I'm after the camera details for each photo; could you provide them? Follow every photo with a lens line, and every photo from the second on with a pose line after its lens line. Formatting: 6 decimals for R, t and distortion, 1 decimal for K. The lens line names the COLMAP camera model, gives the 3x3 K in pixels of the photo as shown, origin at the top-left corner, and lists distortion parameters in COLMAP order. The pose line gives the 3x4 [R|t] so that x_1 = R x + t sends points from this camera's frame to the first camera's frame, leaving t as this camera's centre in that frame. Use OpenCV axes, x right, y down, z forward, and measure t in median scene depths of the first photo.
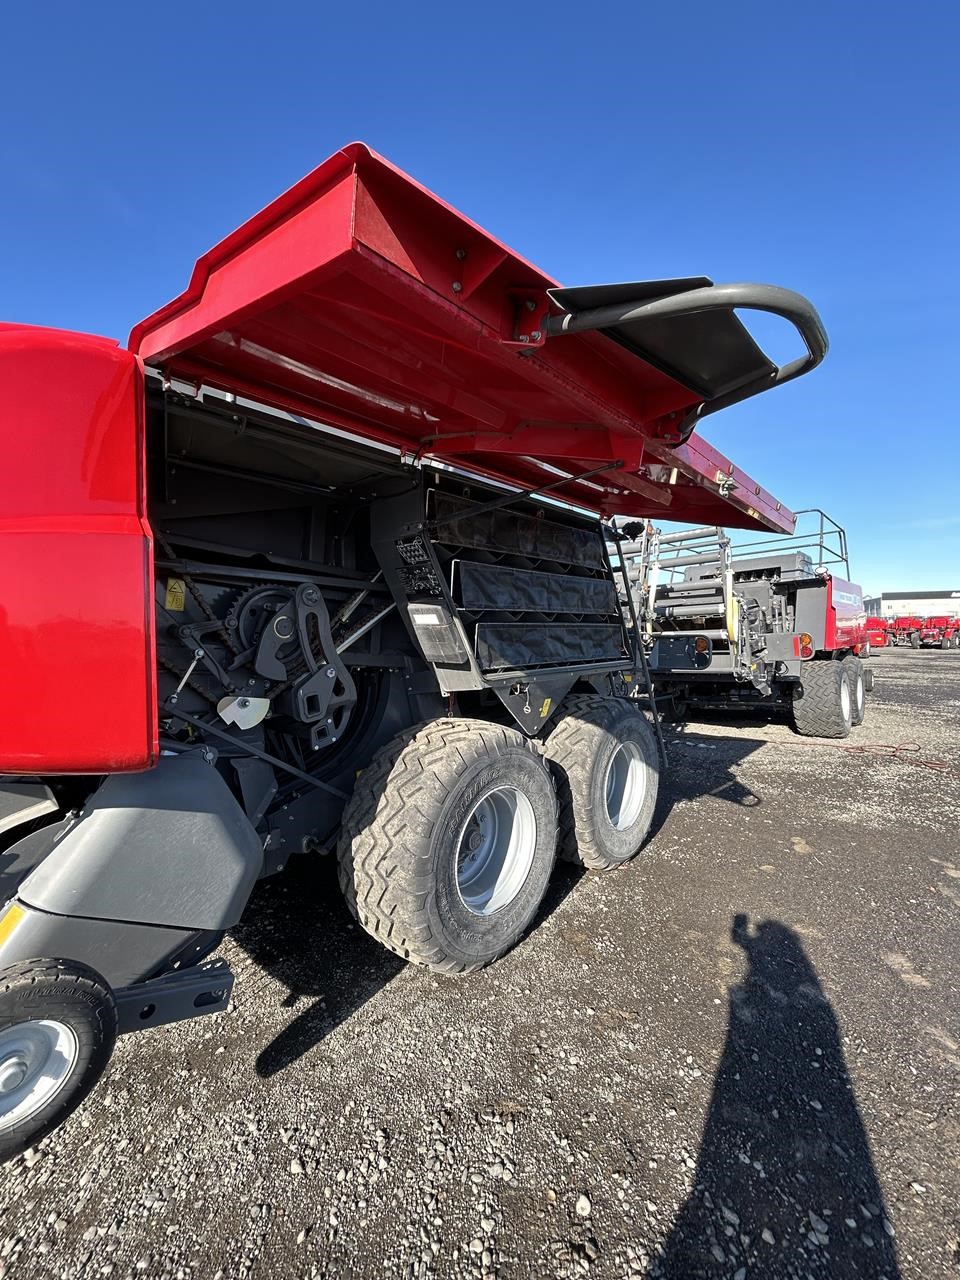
lens RADIAL K [[523.2, 0, 480.0], [0, 523.2, 640.0], [0, 0, 1]] dist [-0.000221, -0.000030]
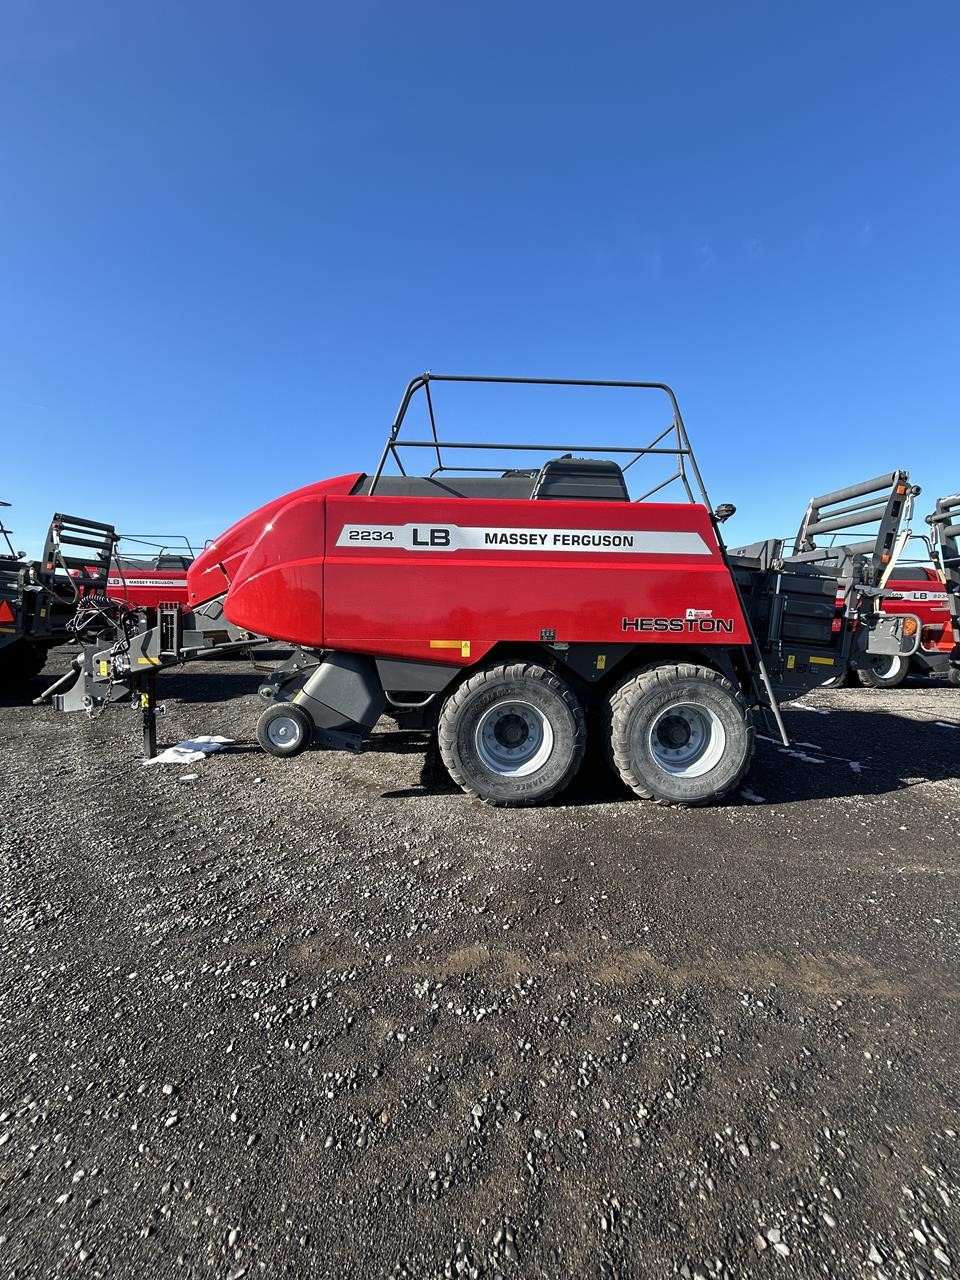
lens RADIAL K [[523.2, 0, 480.0], [0, 523.2, 640.0], [0, 0, 1]] dist [-0.000221, -0.000030]
pose [[0.681352, 0.059564, -0.729529, 1.177319], [-0.031590, 0.998148, 0.051992, 0.020113], [0.731274, -0.012380, 0.681971, -0.172864]]
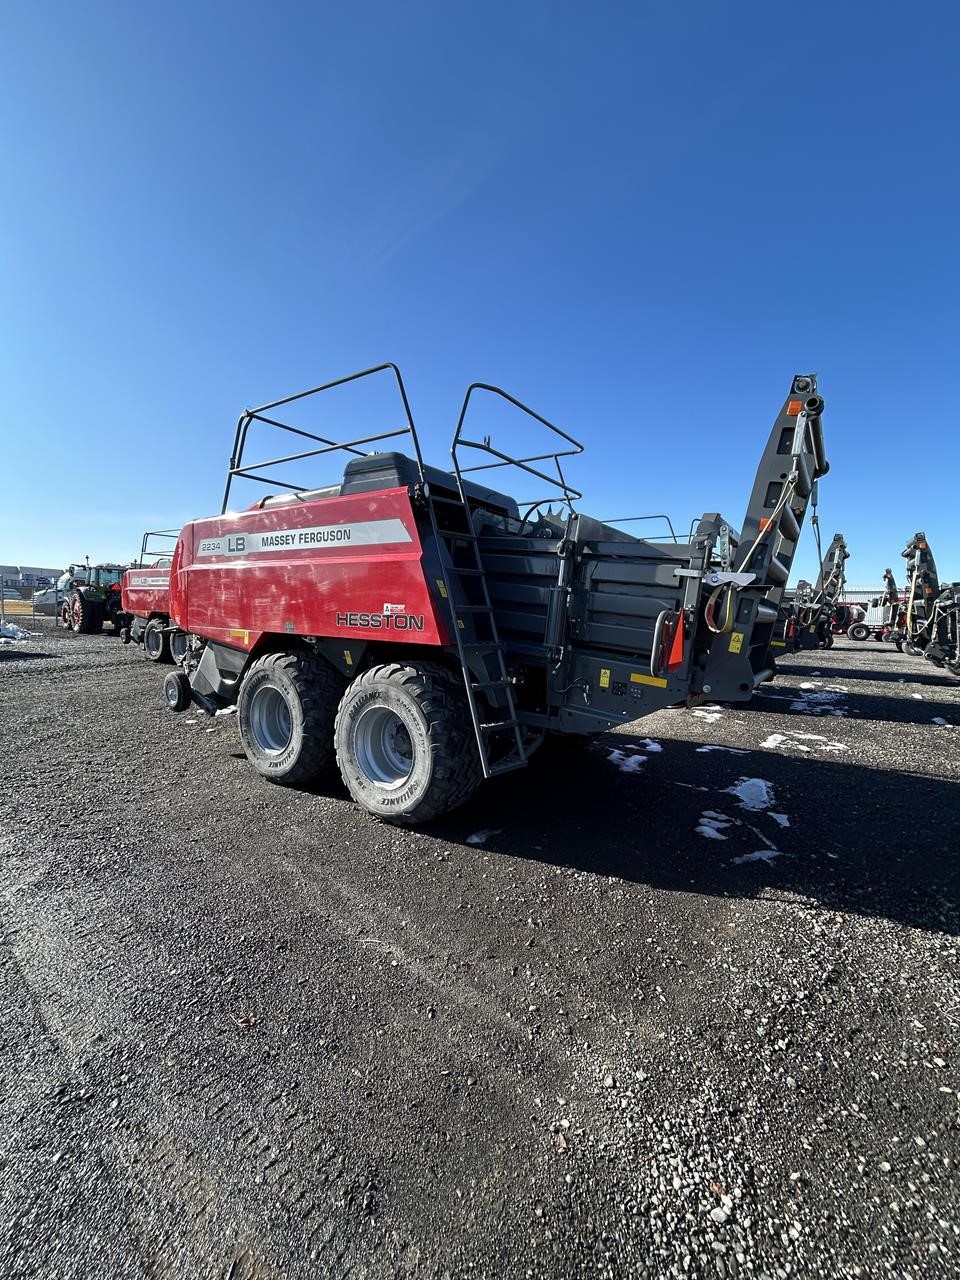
lens RADIAL K [[523.2, 0, 480.0], [0, 523.2, 640.0], [0, 0, 1]] dist [-0.000221, -0.000030]
pose [[0.102621, 0.062588, -0.992750, 1.957012], [-0.044732, 0.997299, 0.058251, -0.007694], [0.993714, 0.038430, 0.105143, 1.589871]]
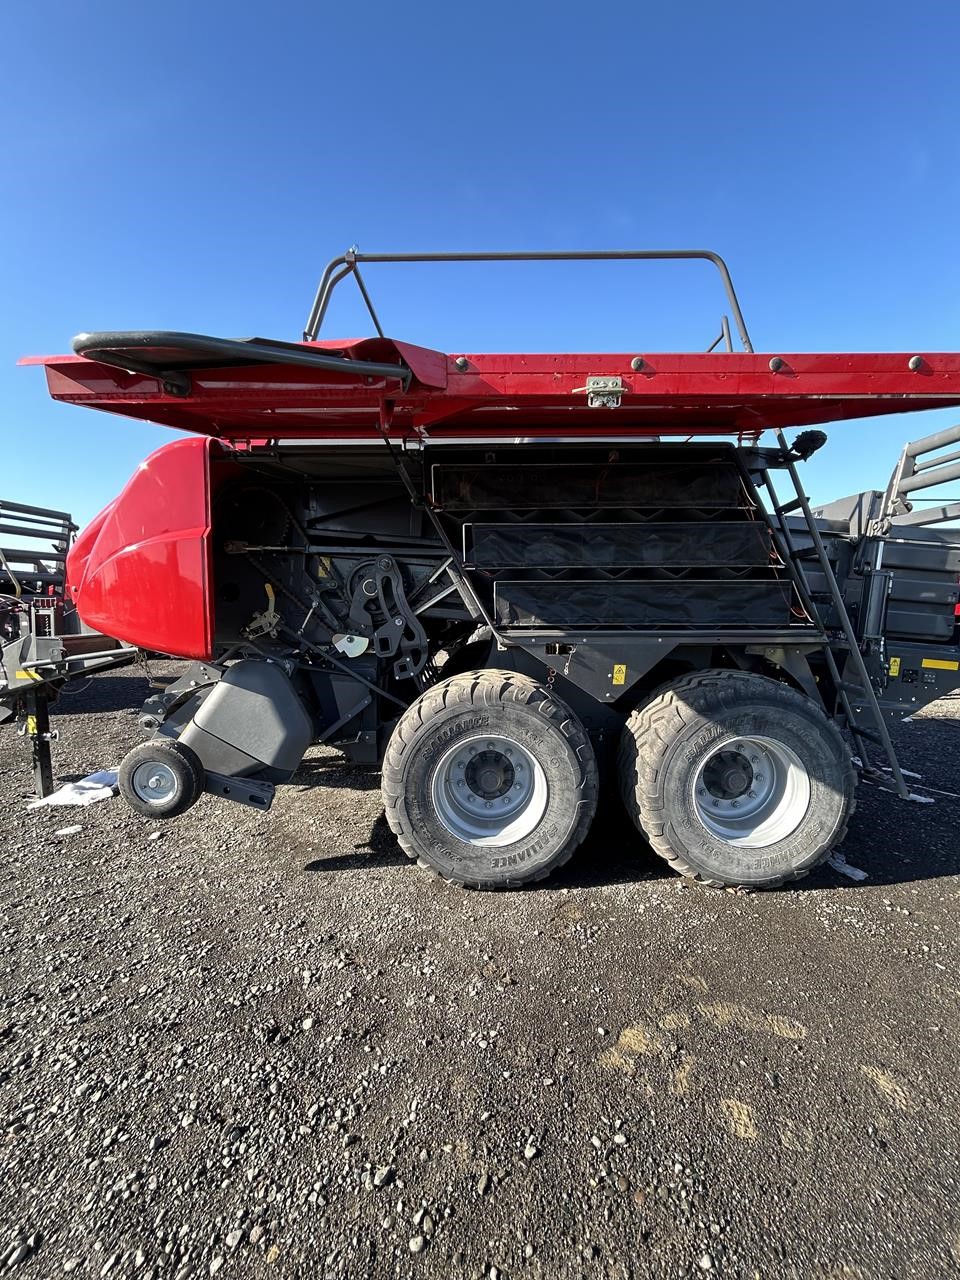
lens RADIAL K [[523.2, 0, 480.0], [0, 523.2, 640.0], [0, 0, 1]] dist [-0.000221, -0.000030]
pose [[0.644049, 0.063048, -0.762381, 0.874510], [-0.013260, 0.997368, 0.071280, 0.012219], [0.764869, -0.035798, 0.643190, 0.320099]]
